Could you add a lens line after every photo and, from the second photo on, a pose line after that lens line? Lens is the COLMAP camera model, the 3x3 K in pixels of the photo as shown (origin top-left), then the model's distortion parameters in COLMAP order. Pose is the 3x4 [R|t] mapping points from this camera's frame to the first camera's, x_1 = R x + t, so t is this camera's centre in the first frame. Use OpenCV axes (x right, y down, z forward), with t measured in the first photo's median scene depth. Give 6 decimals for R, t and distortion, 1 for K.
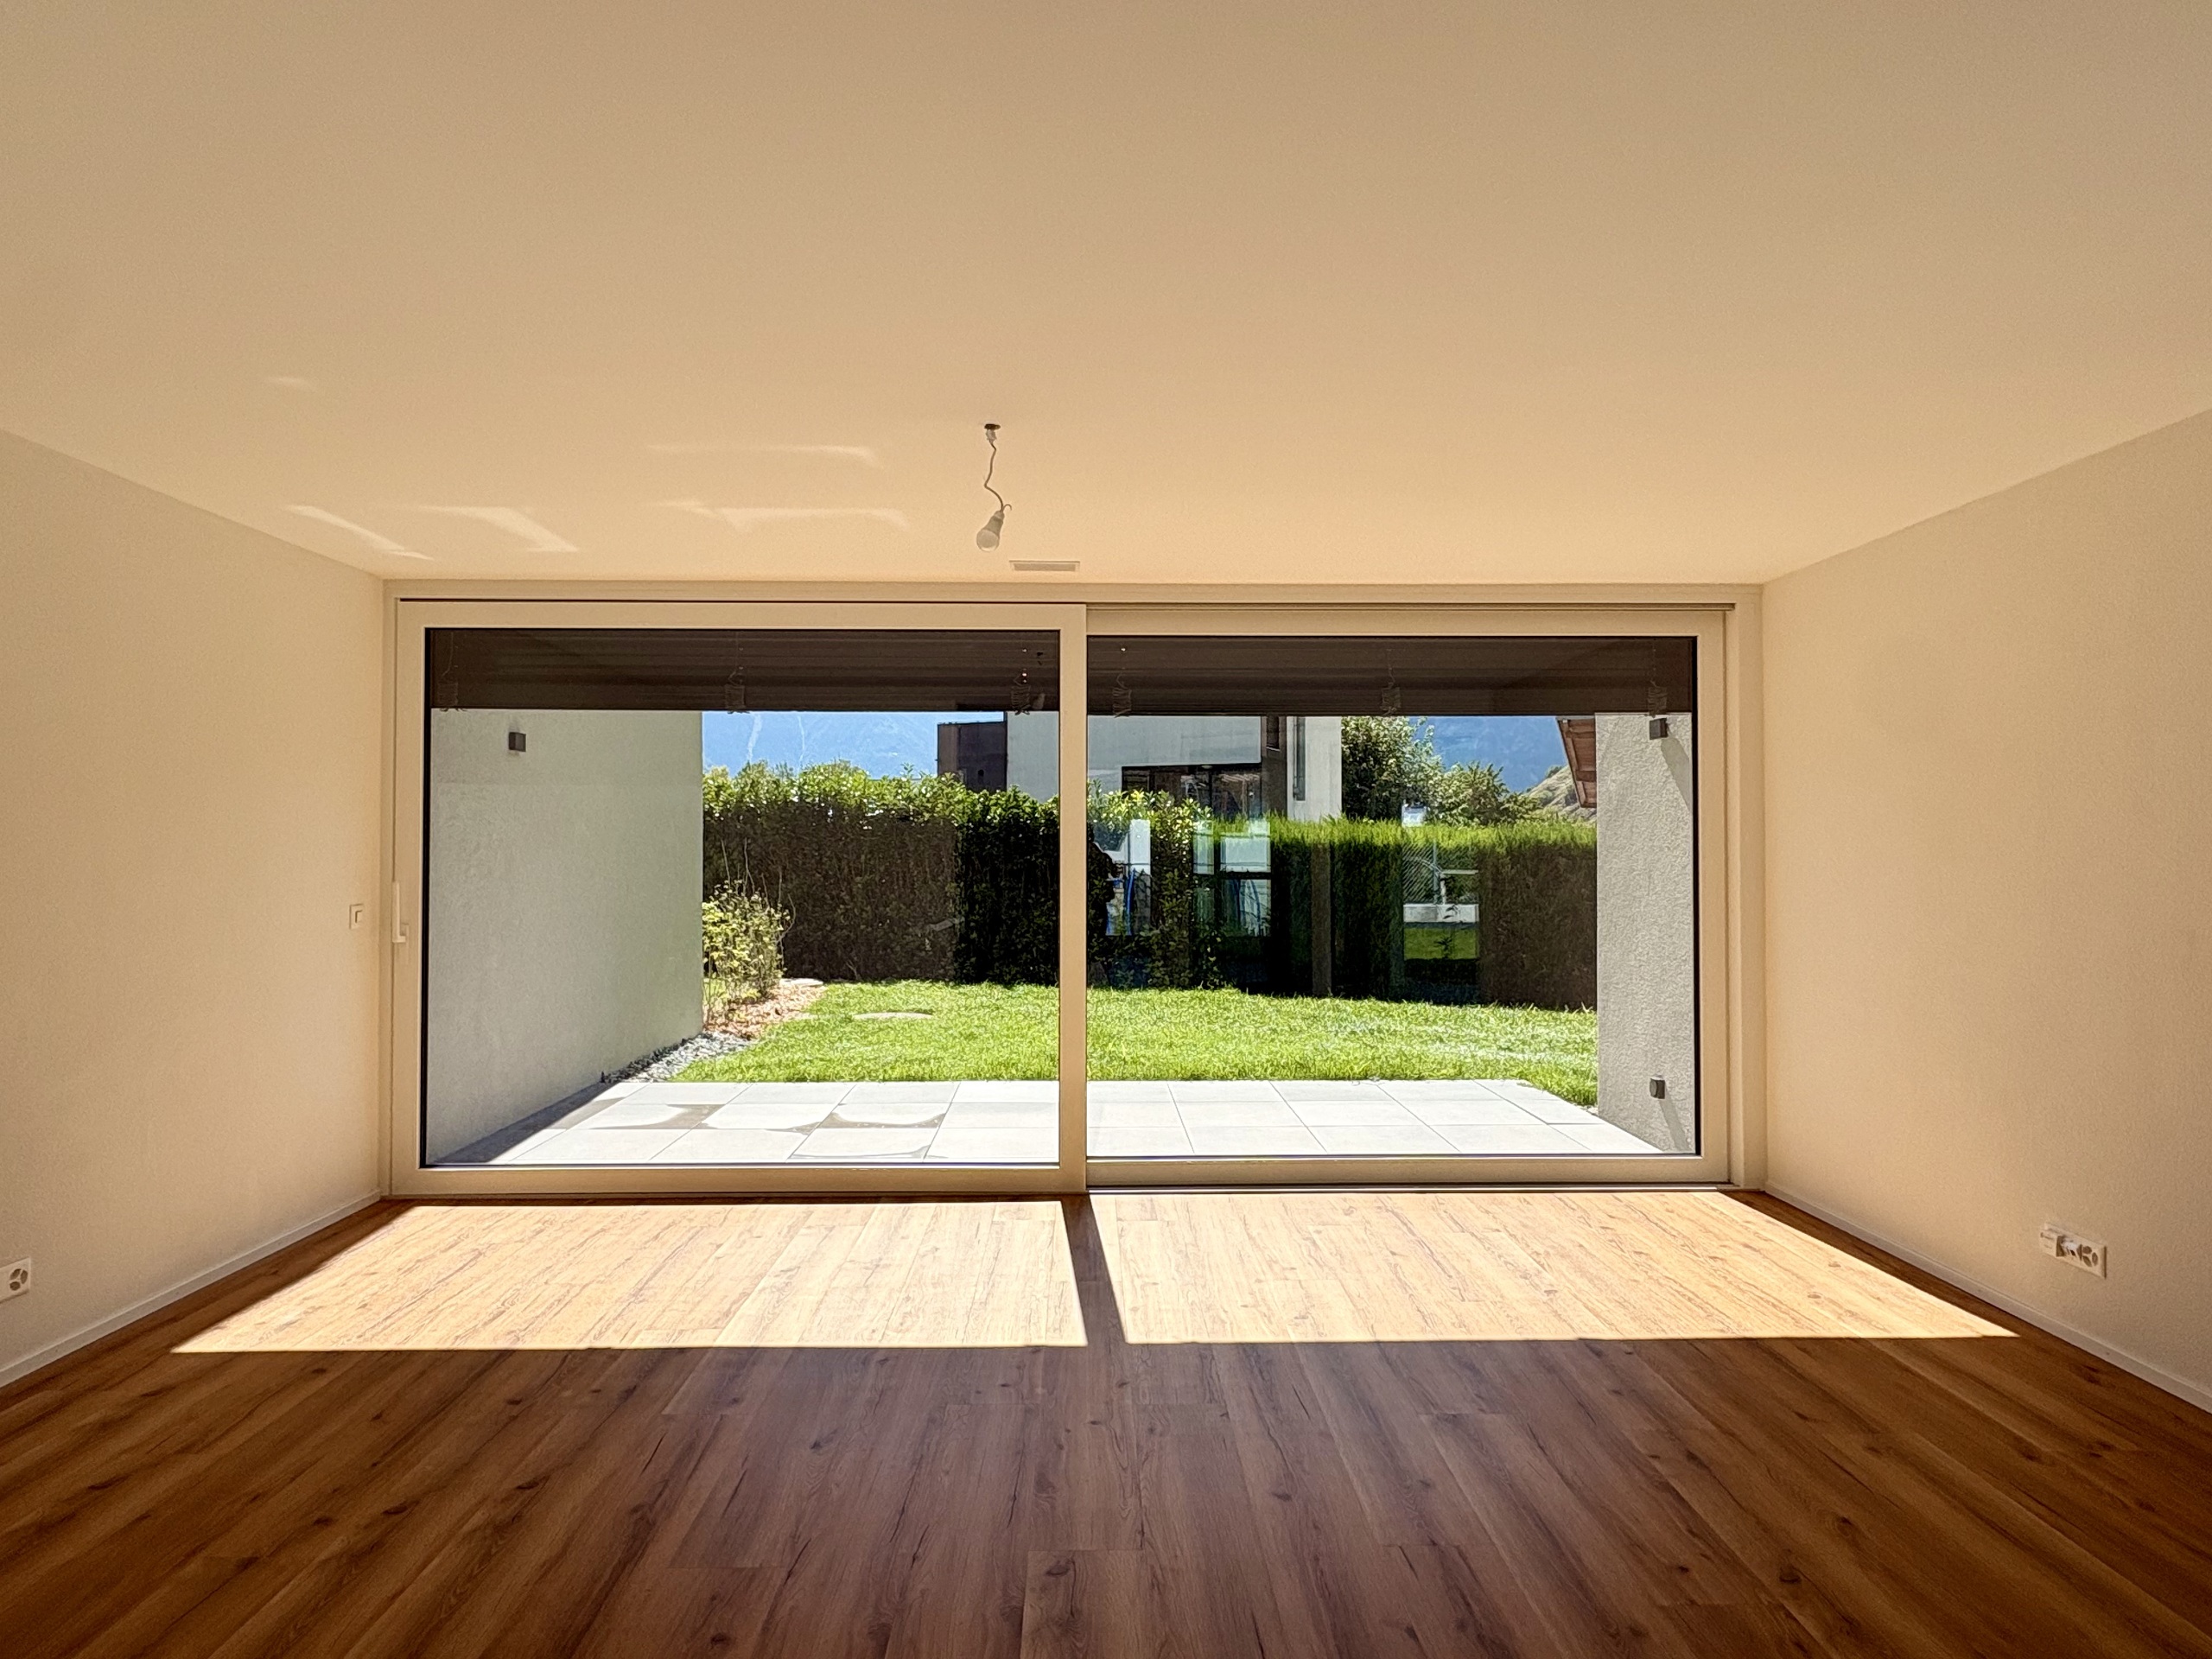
lens RADIAL K [[1255.5, 0, 1115.8], [0, 1255.5, 839.0], [0, 0, 1]] dist [0.000534, 0.003565]
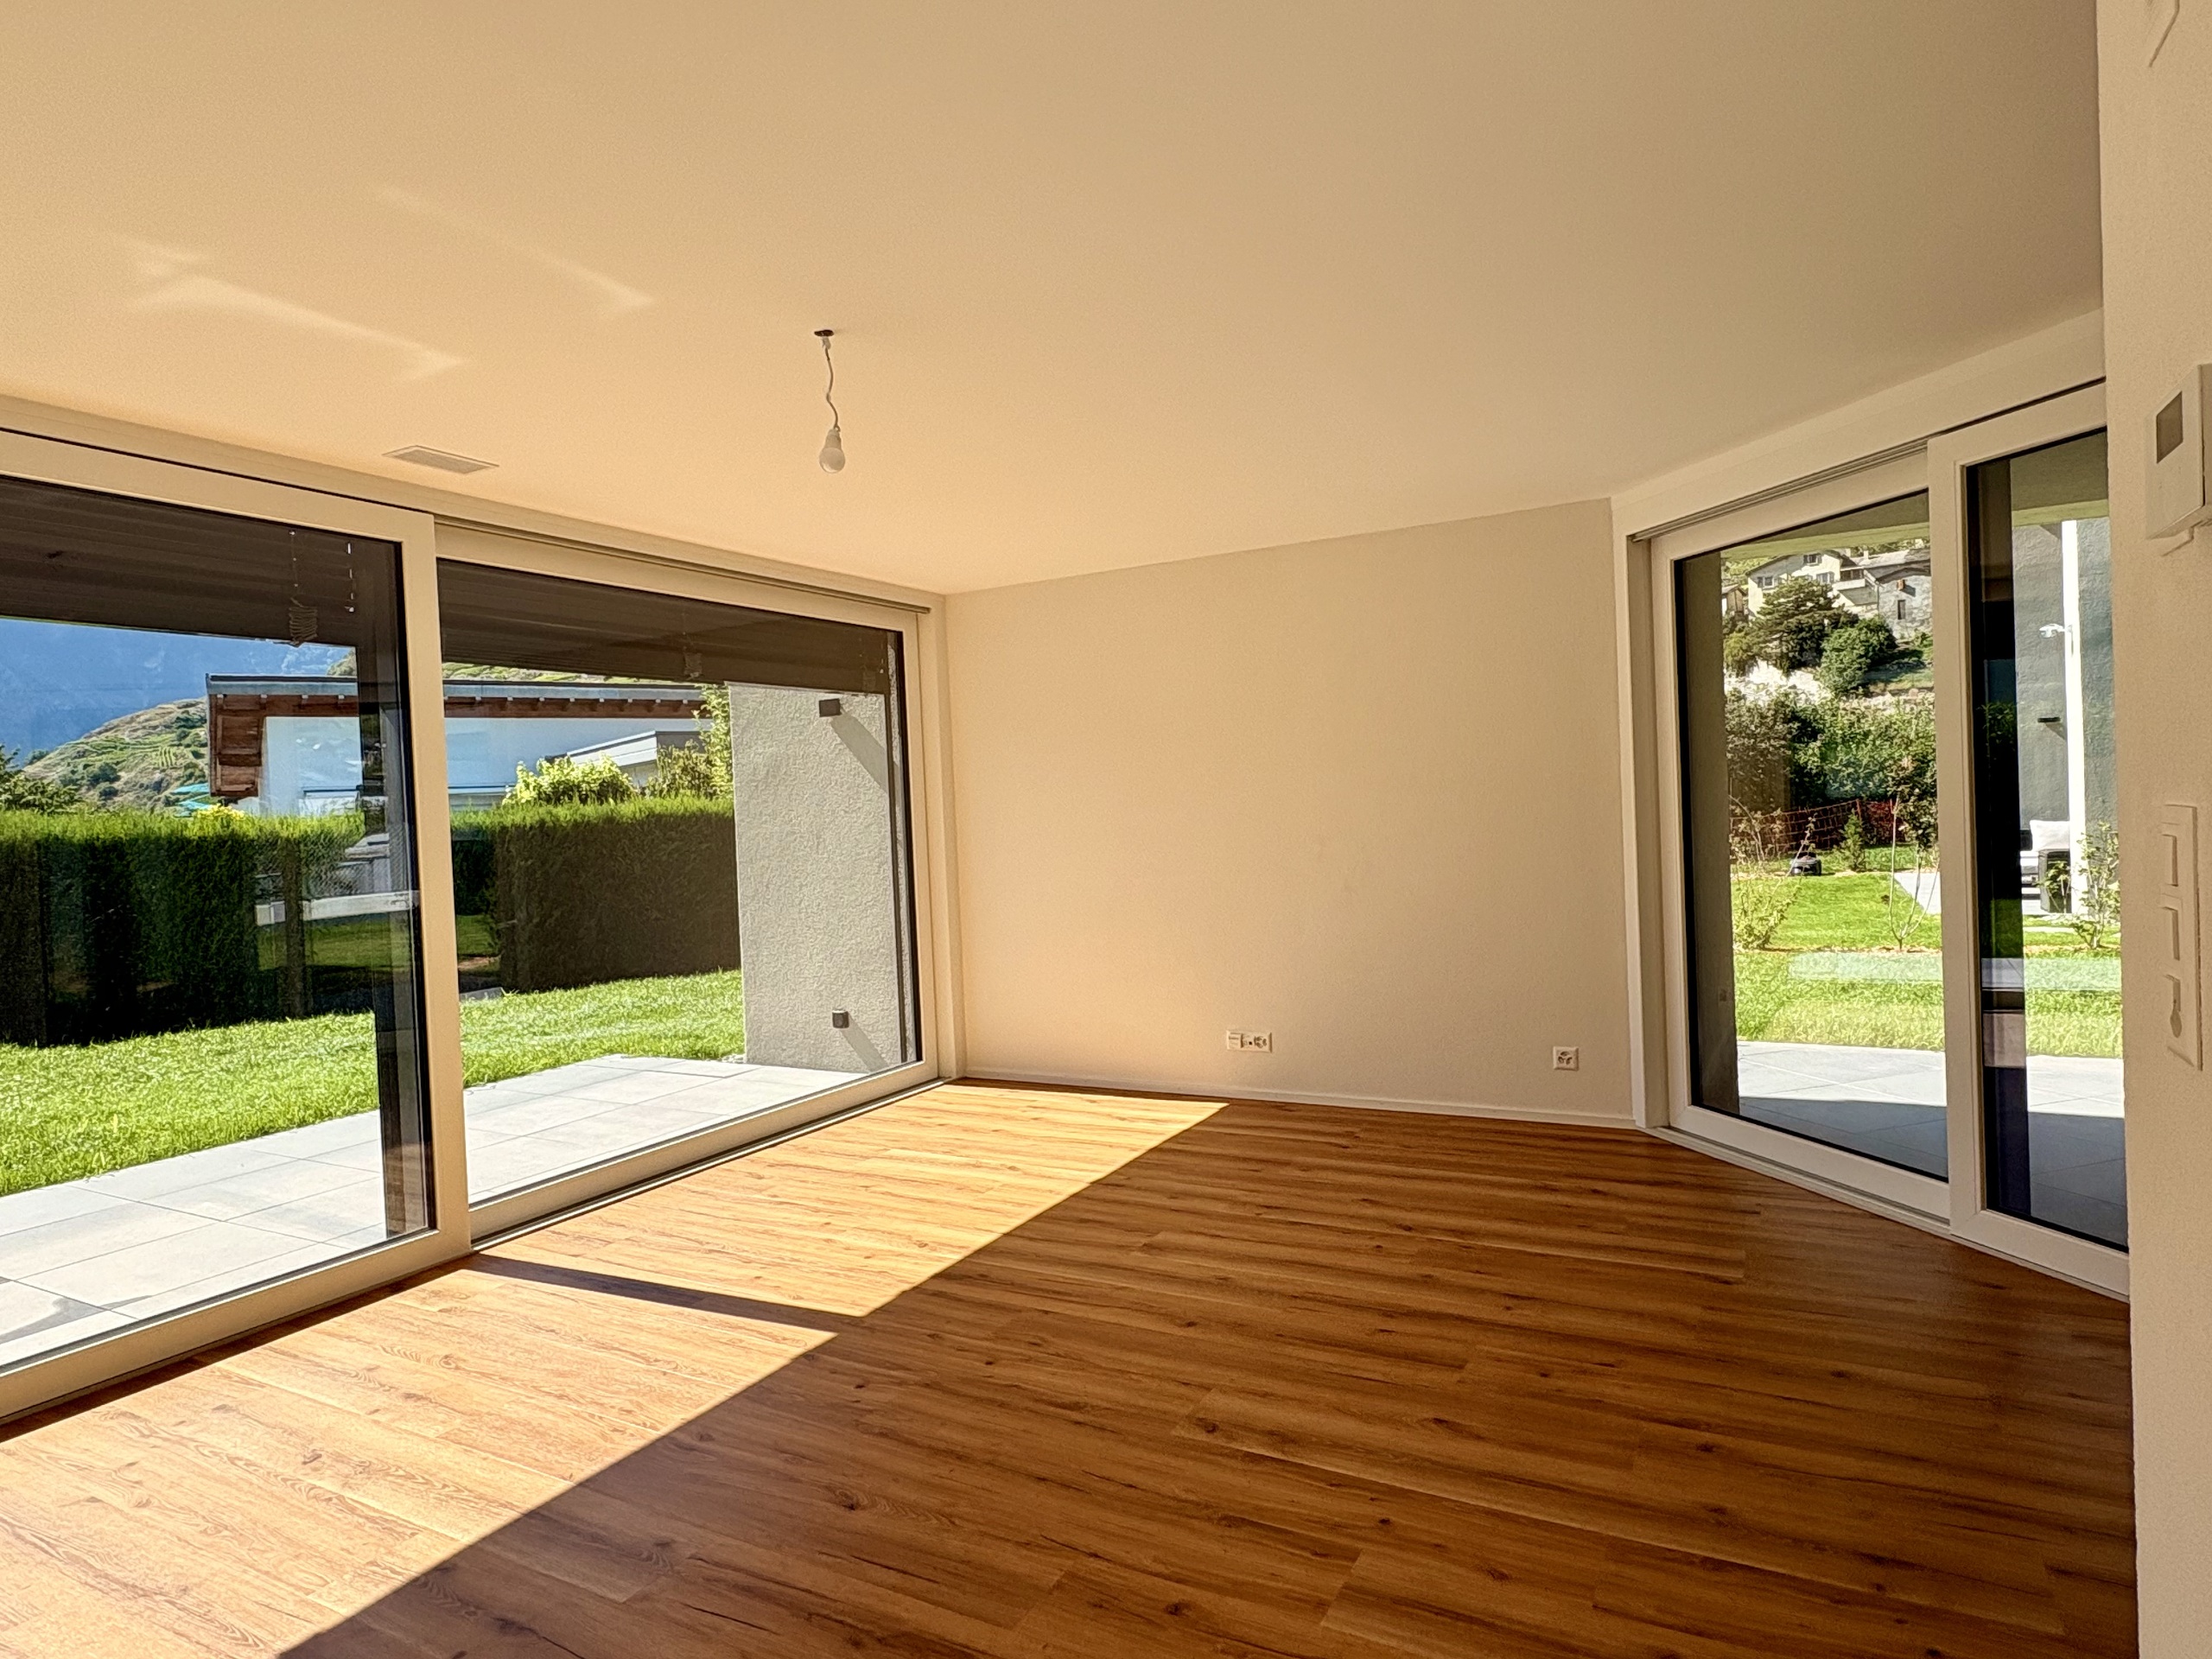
lens RADIAL K [[1255.5, 0, 1102.1], [0, 1255.5, 830.4], [0, 0, 1]] dist [0.000534, 0.003565]
pose [[0.503539, -0.037841, 0.863144, -0.699528], [0.036522, 0.999080, 0.022494, 0.012864], [-0.863200, 0.020197, 0.504457, 0.337970]]
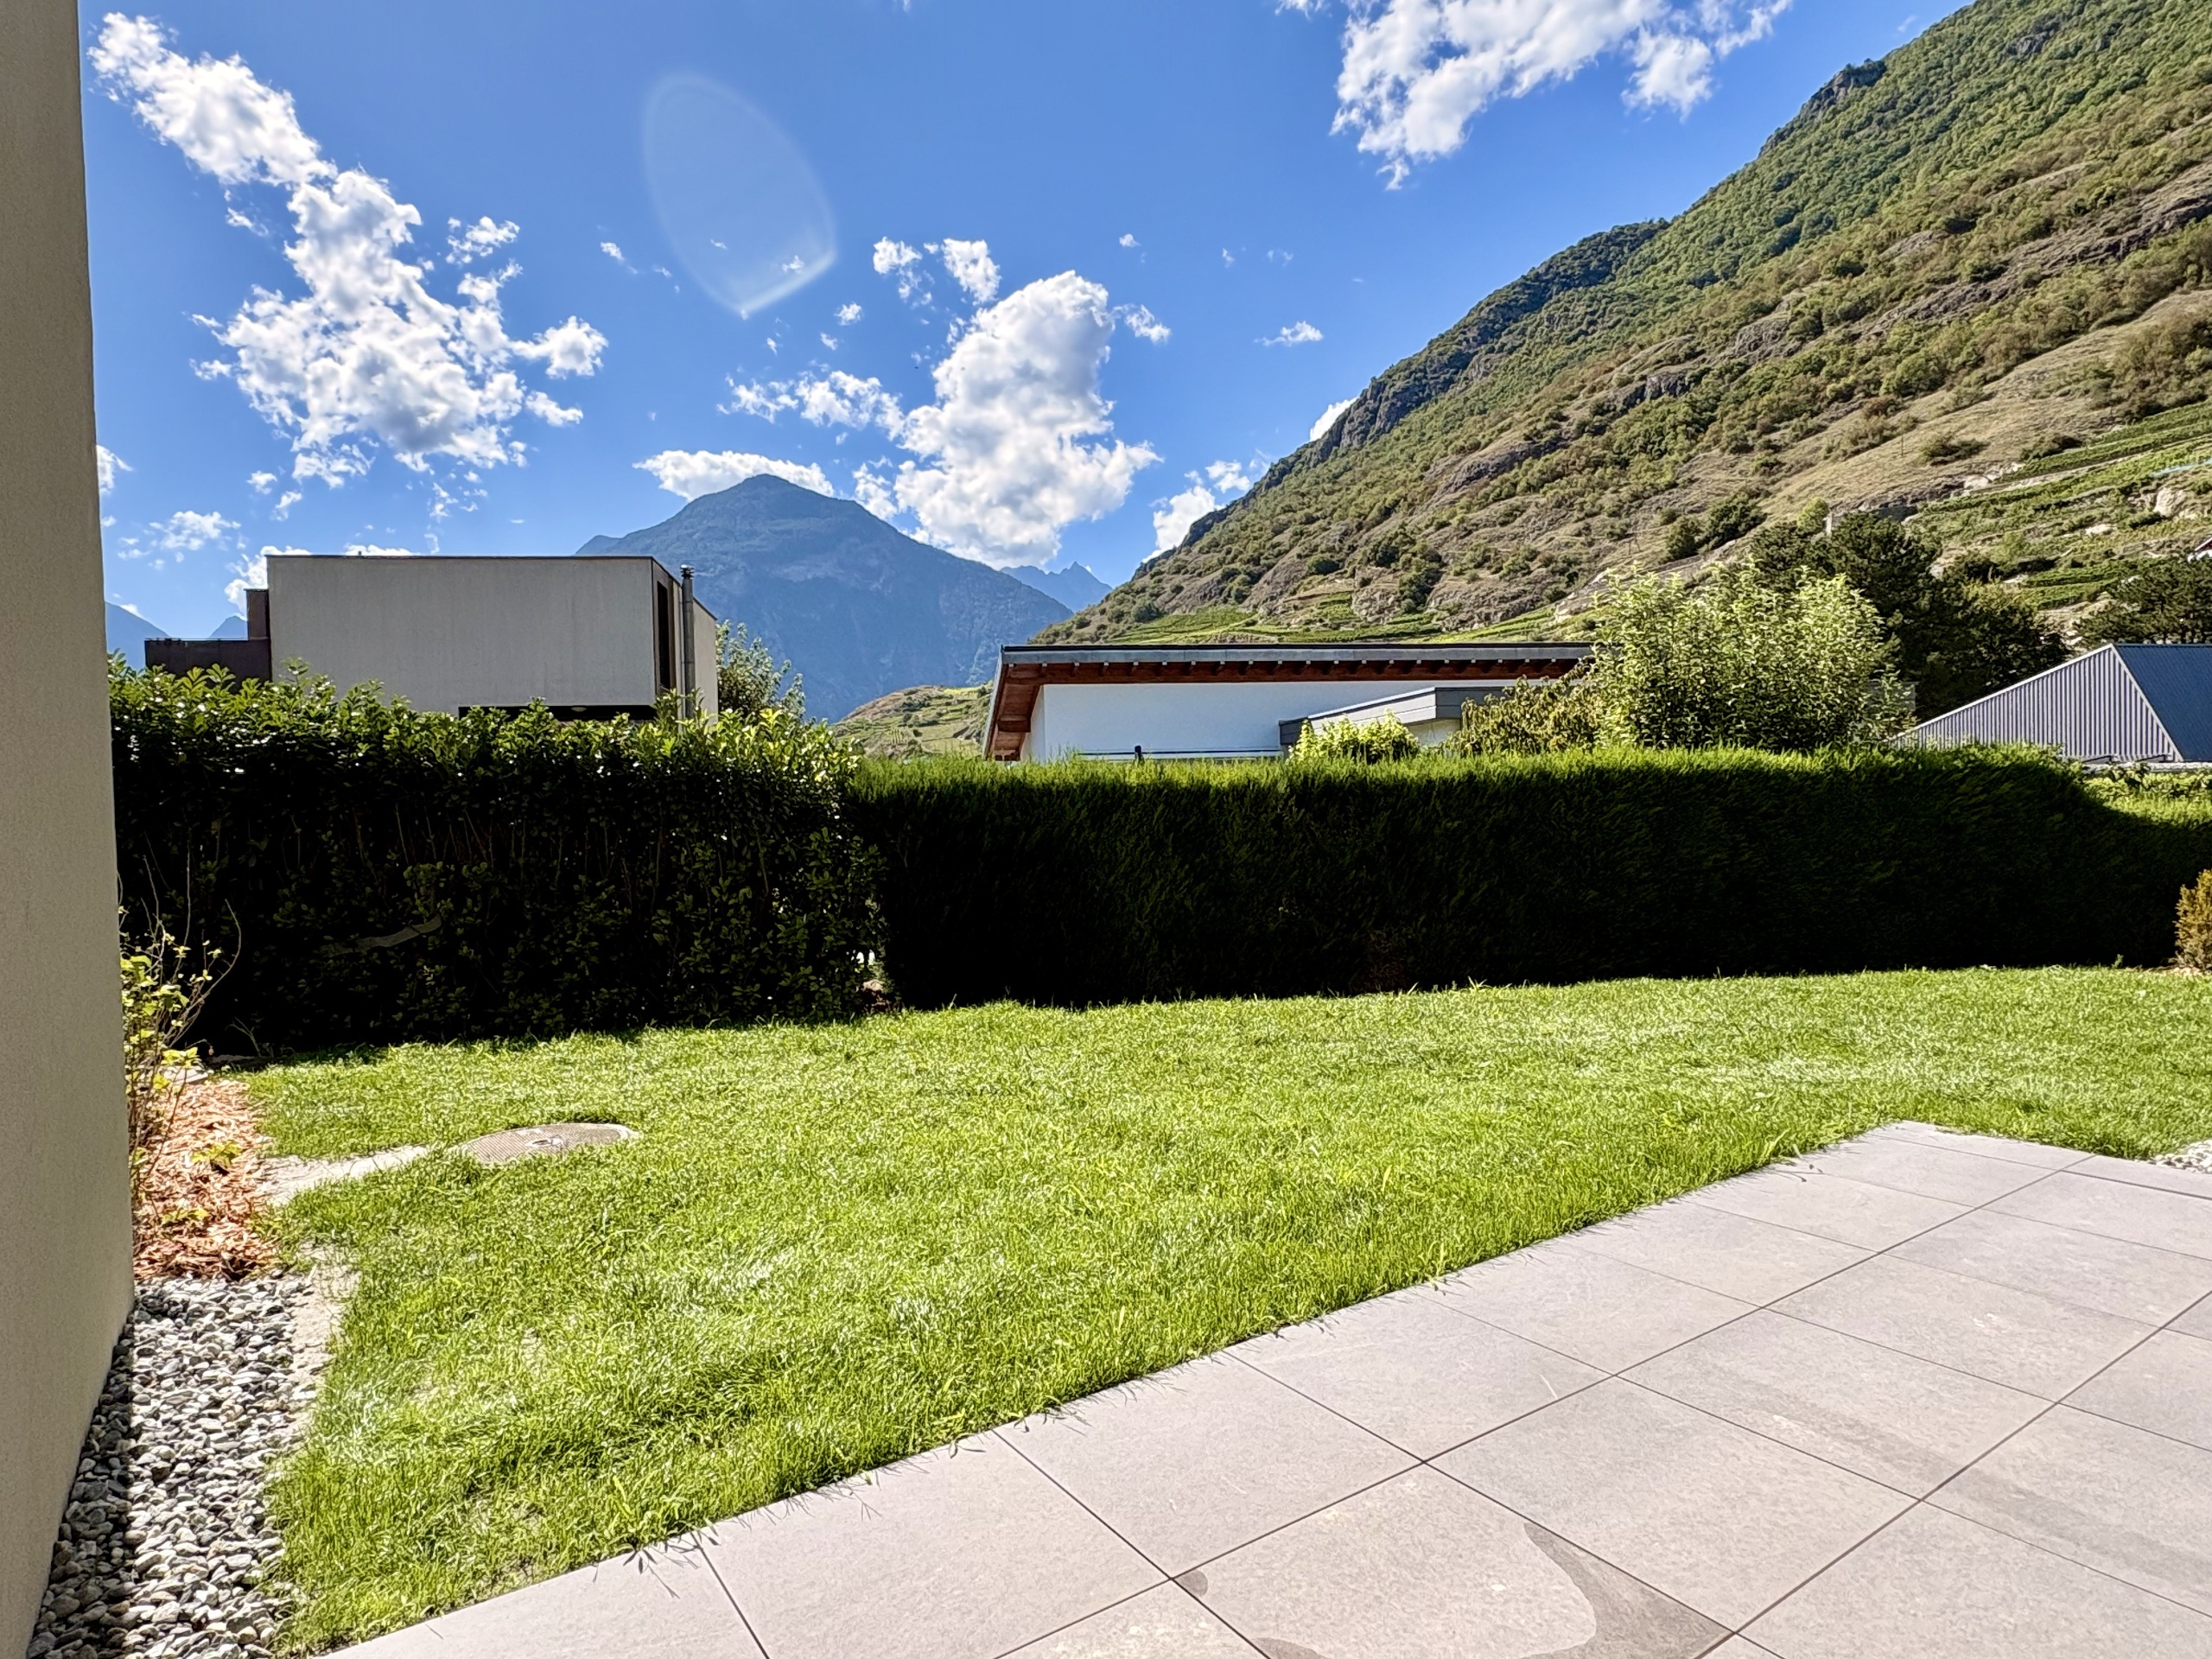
lens RADIAL K [[1255.5, 0, 1121.3], [0, 1255.5, 830.5], [0, 0, 1]] dist [0.000534, 0.003565]
pose [[0.840080, -0.032612, 0.541481, -0.720935], [0.019054, 0.999349, 0.030627, 0.033196], [-0.542128, -0.015412, 0.840155, 1.387516]]
